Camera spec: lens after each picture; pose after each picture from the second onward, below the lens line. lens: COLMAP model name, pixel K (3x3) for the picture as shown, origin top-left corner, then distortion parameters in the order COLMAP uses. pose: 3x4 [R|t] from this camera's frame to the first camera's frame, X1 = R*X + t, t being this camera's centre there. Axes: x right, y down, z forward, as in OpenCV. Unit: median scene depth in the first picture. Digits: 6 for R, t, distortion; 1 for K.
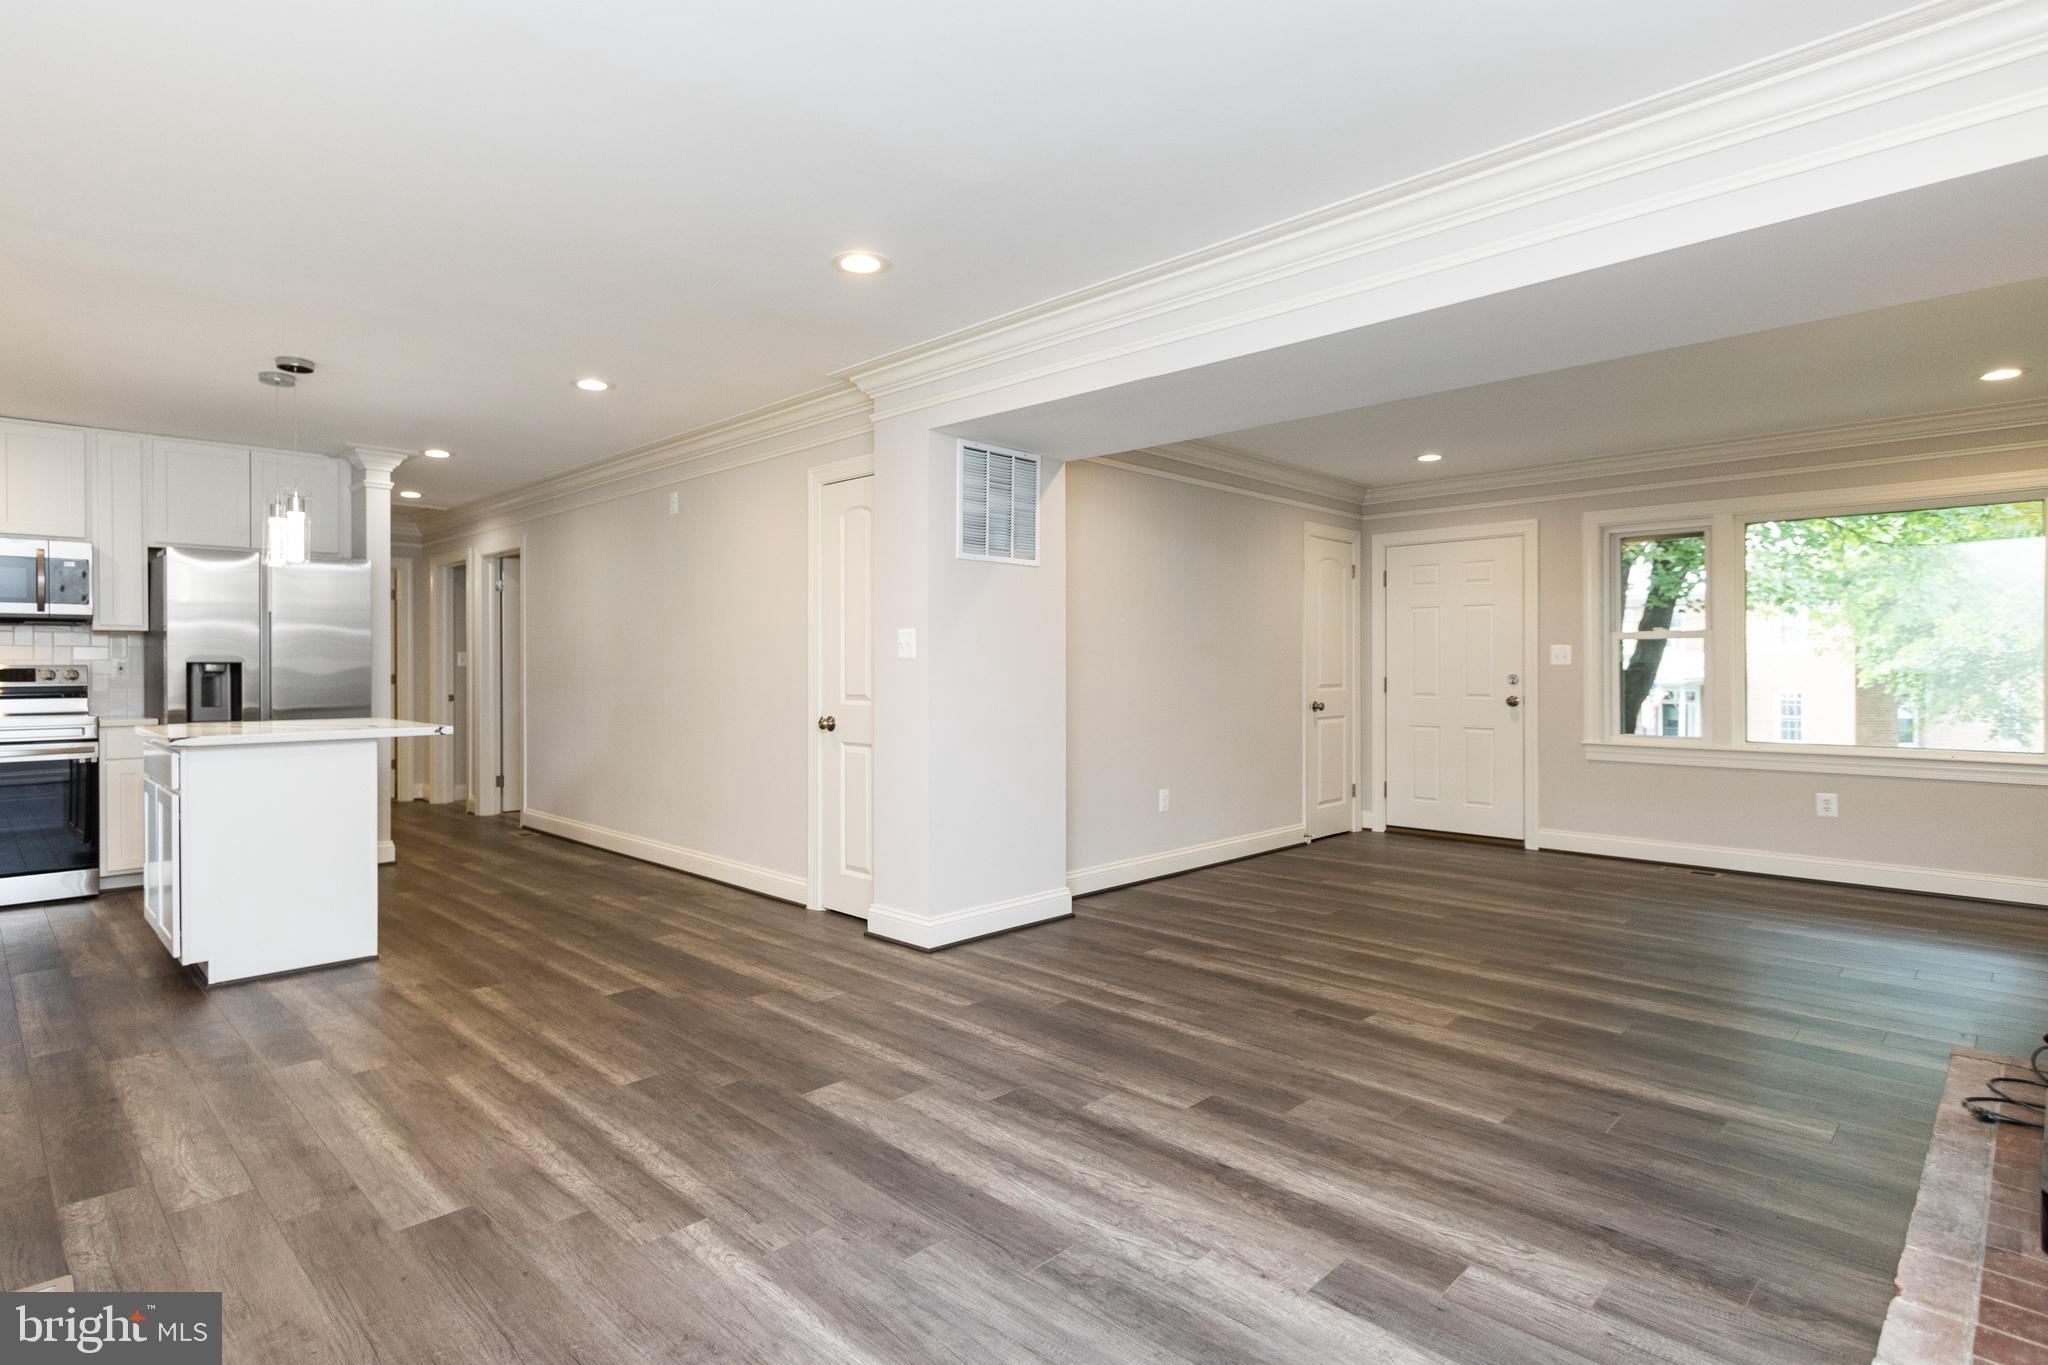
lens RADIAL K [[1026.9, 0, 1003.0], [0, 1026.9, 679.5], [0, 0, 1]] dist [0.011015, -0.000265]
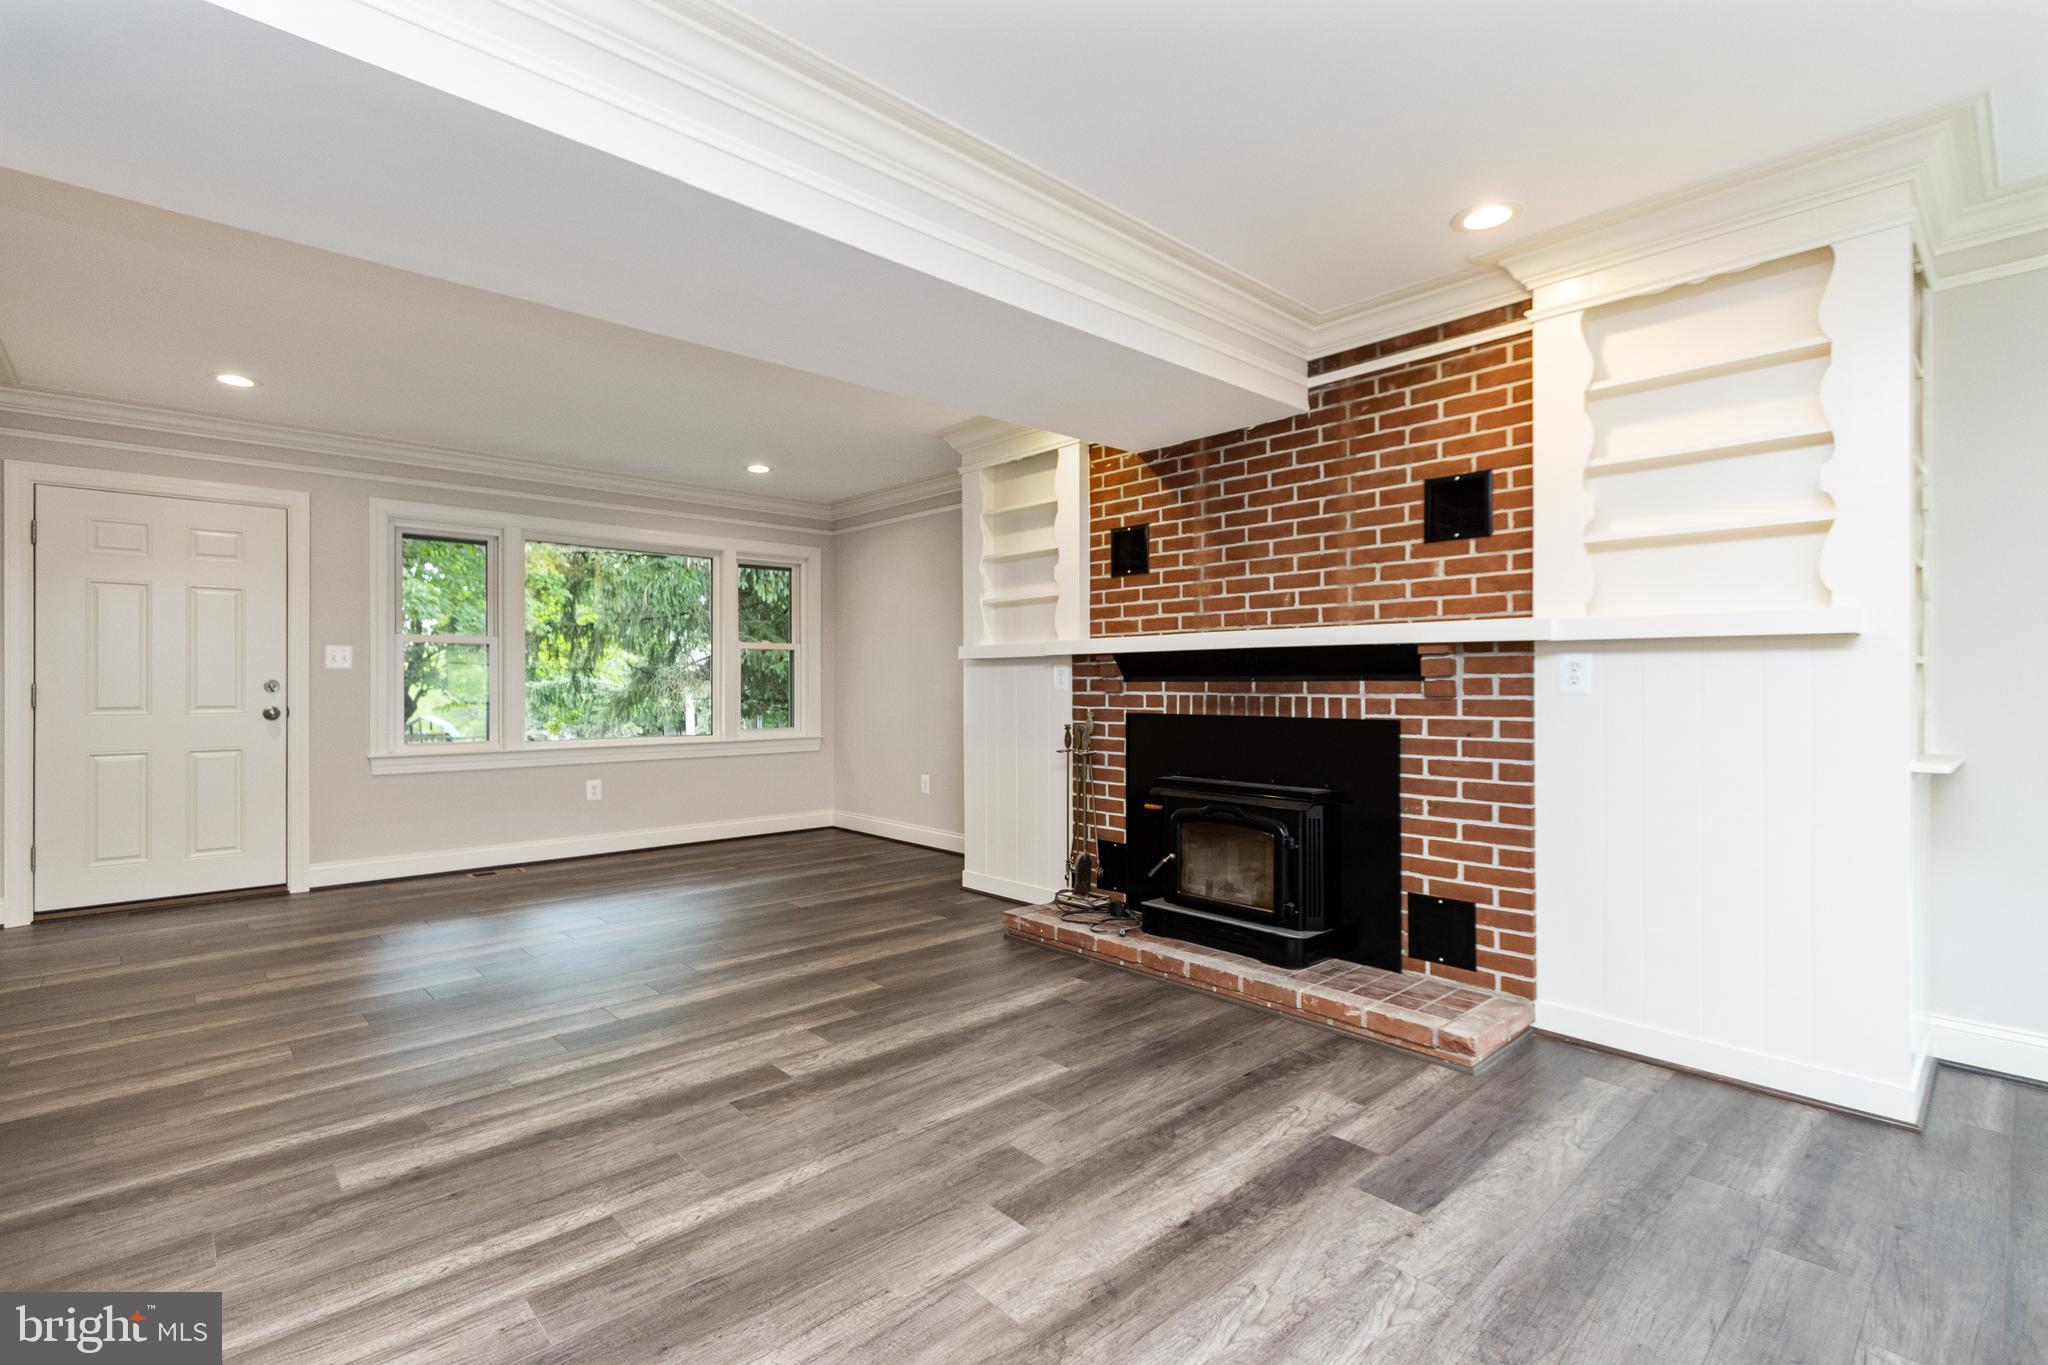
lens RADIAL K [[939.1, 0, 1007.8], [0, 939.1, 683.4], [0, 0, 1]] dist [0.006096, 0.000048]
pose [[0.050065, 0.001893, 0.998744, -0.435745], [0.011861, 0.999927, -0.002490, 0.014071], [-0.998676, 0.011970, 0.050039, 0.825359]]
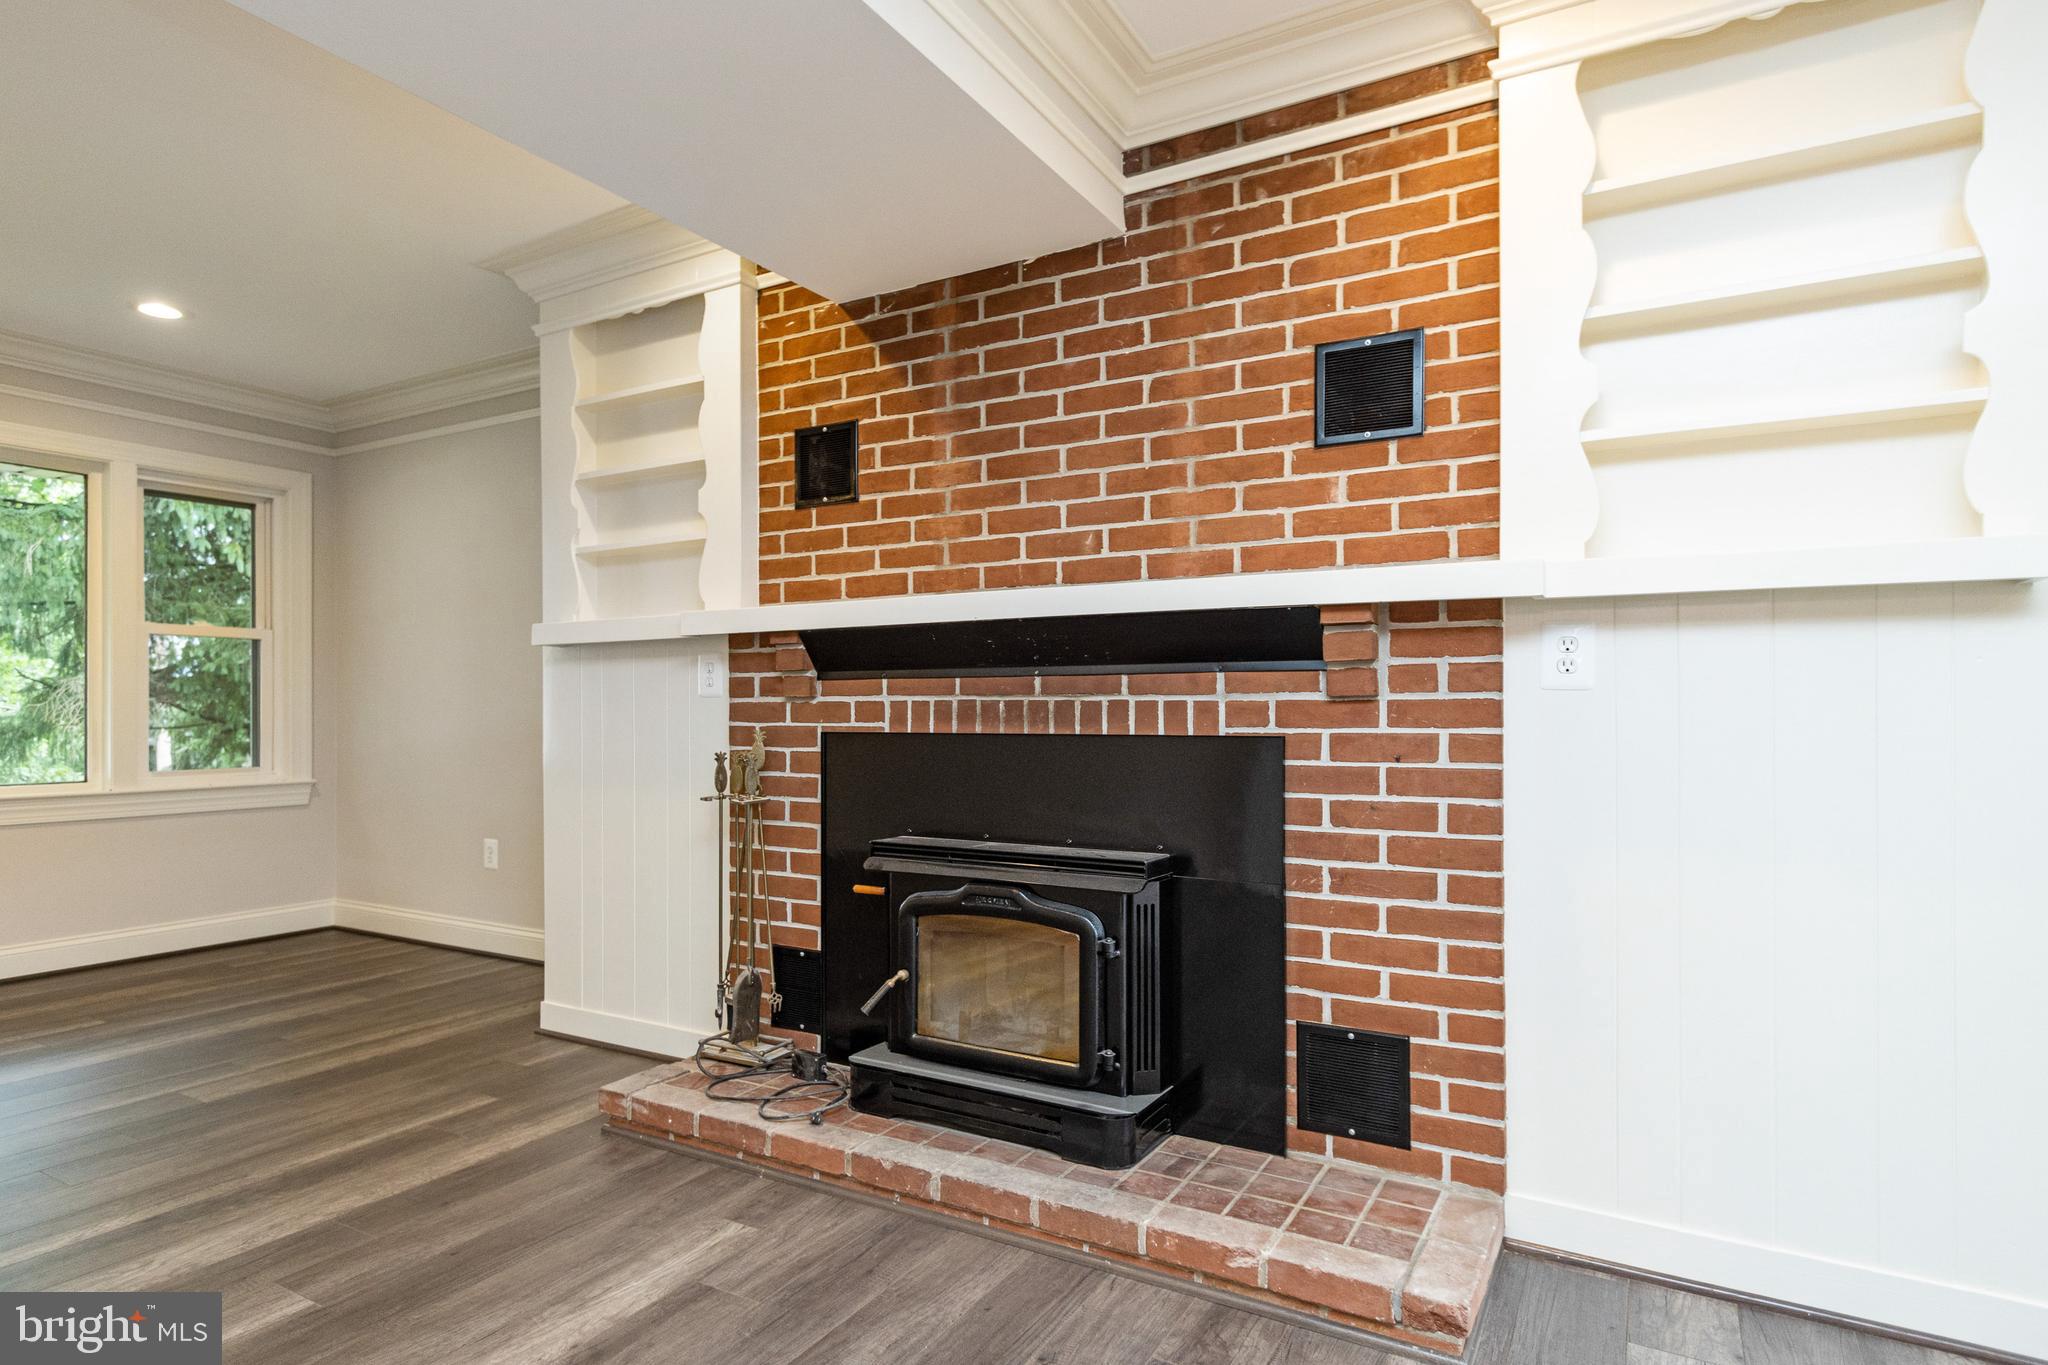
lens RADIAL K [[1102.6, 0, 1010.4], [0, 1102.6, 711.4], [0, 0, 1]] dist [0.007382, -0.000764]
pose [[-0.257038, 0.001889, 0.966399, -0.057652], [0.011477, 0.999934, 0.001098, 0.036713], [-0.966333, 0.011373, -0.257043, 0.810536]]
